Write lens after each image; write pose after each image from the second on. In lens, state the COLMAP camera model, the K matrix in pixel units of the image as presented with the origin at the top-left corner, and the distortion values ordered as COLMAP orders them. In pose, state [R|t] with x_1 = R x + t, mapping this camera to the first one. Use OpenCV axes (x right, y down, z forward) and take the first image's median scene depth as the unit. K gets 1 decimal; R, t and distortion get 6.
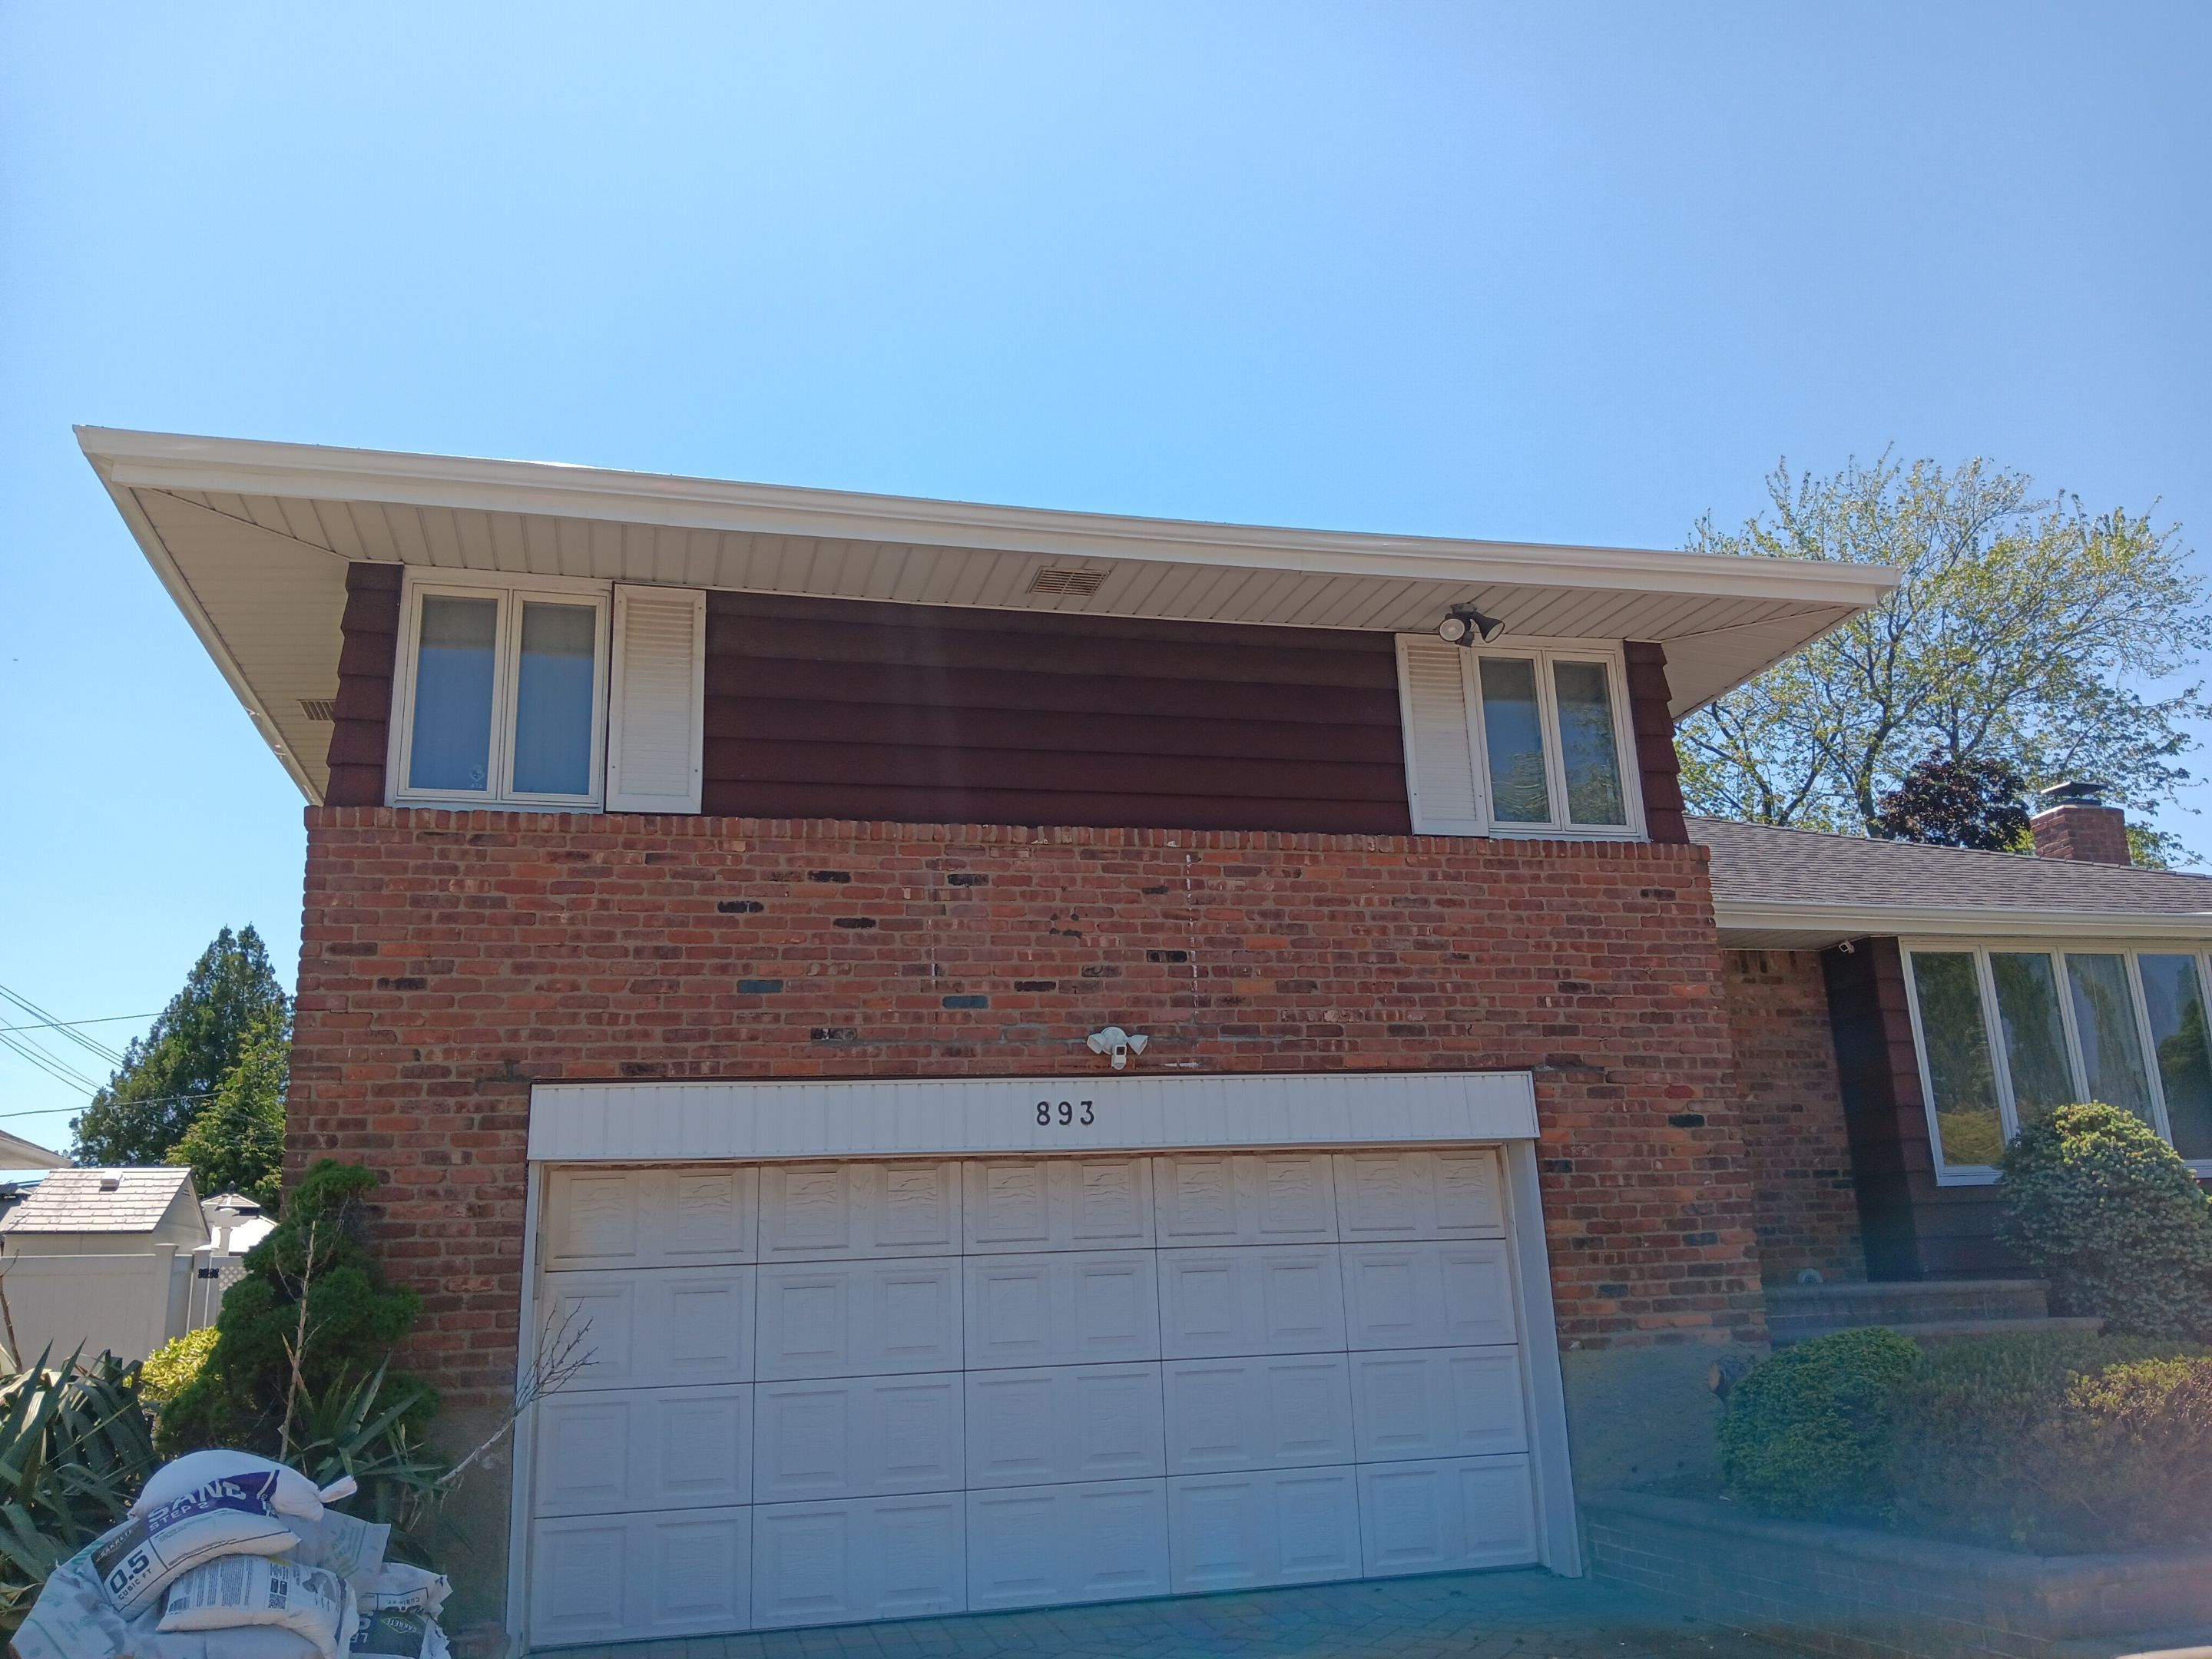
lens RADIAL K [[1710.9, 0, 1102.8], [0, 1710.9, 812.1], [0, 0, 1]] dist [0.039769, -0.079291]
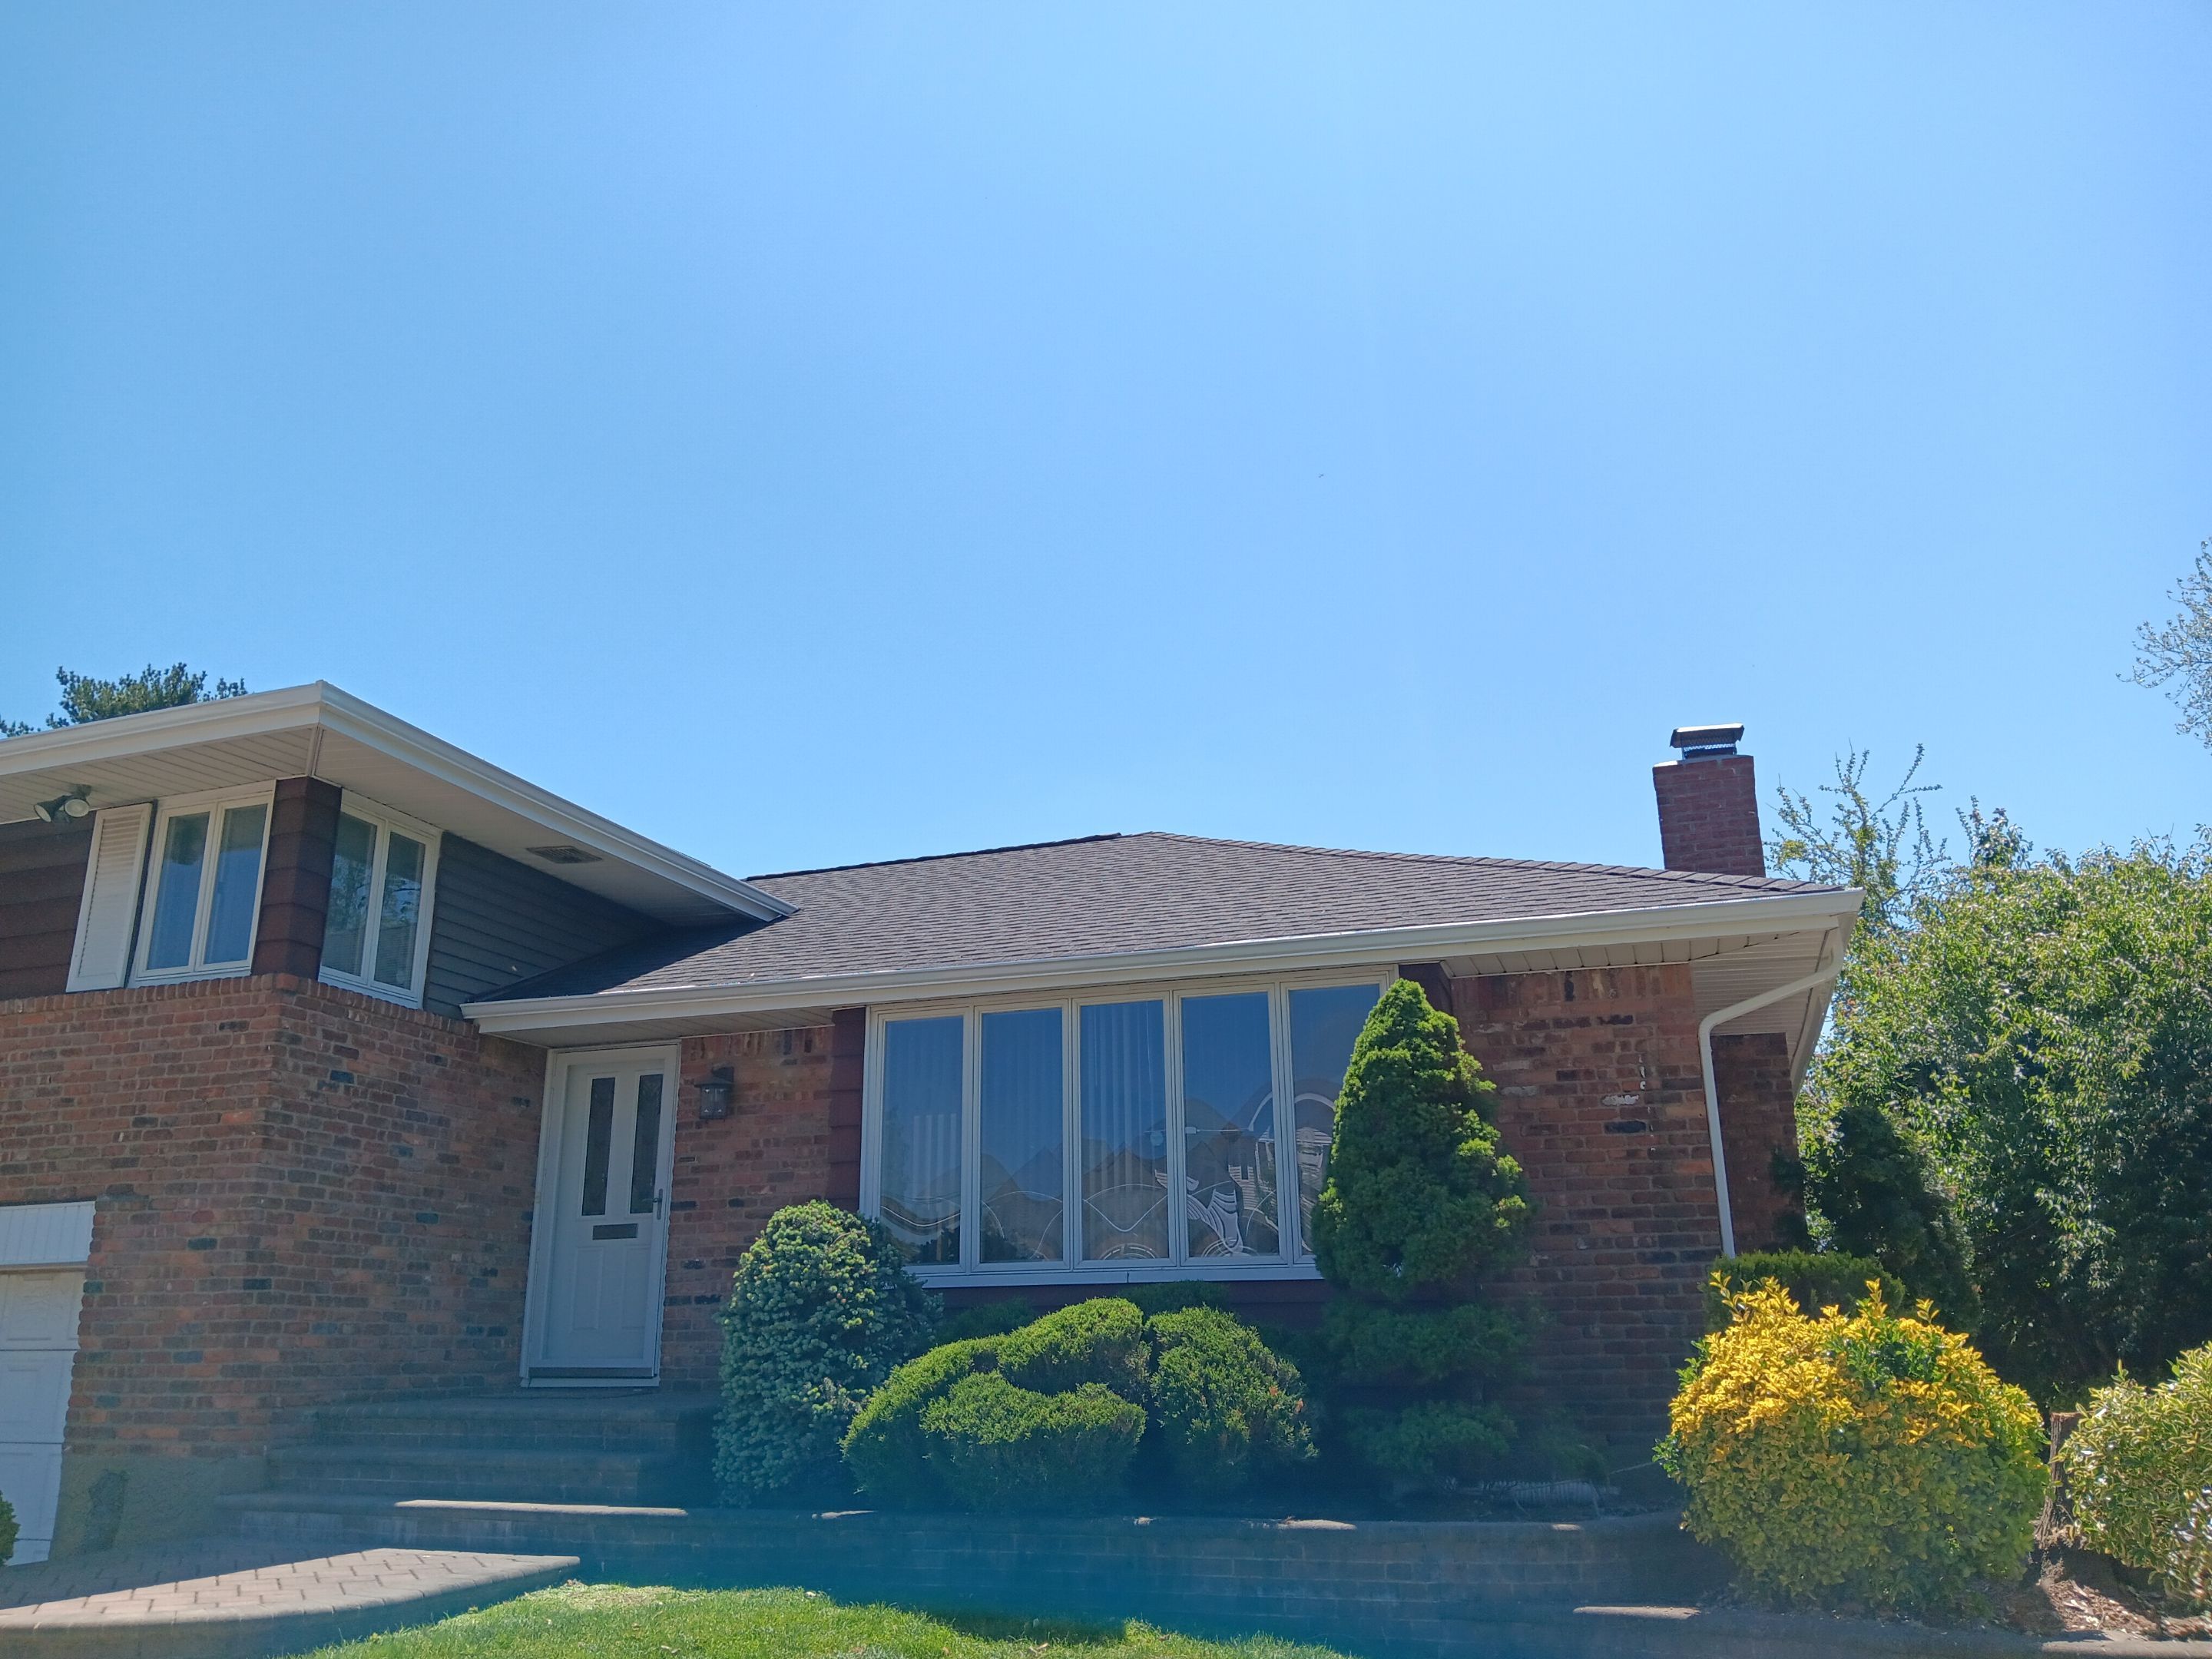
lens RADIAL K [[1710.9, 0, 1096.3], [0, 1710.9, 832.7], [0, 0, 1]] dist [0.039769, -0.079291]
pose [[0.823625, -0.130598, -0.551892, 1.471415], [0.134035, 0.990382, -0.034331, 0.040718], [0.551068, -0.045697, 0.833208, 0.452416]]
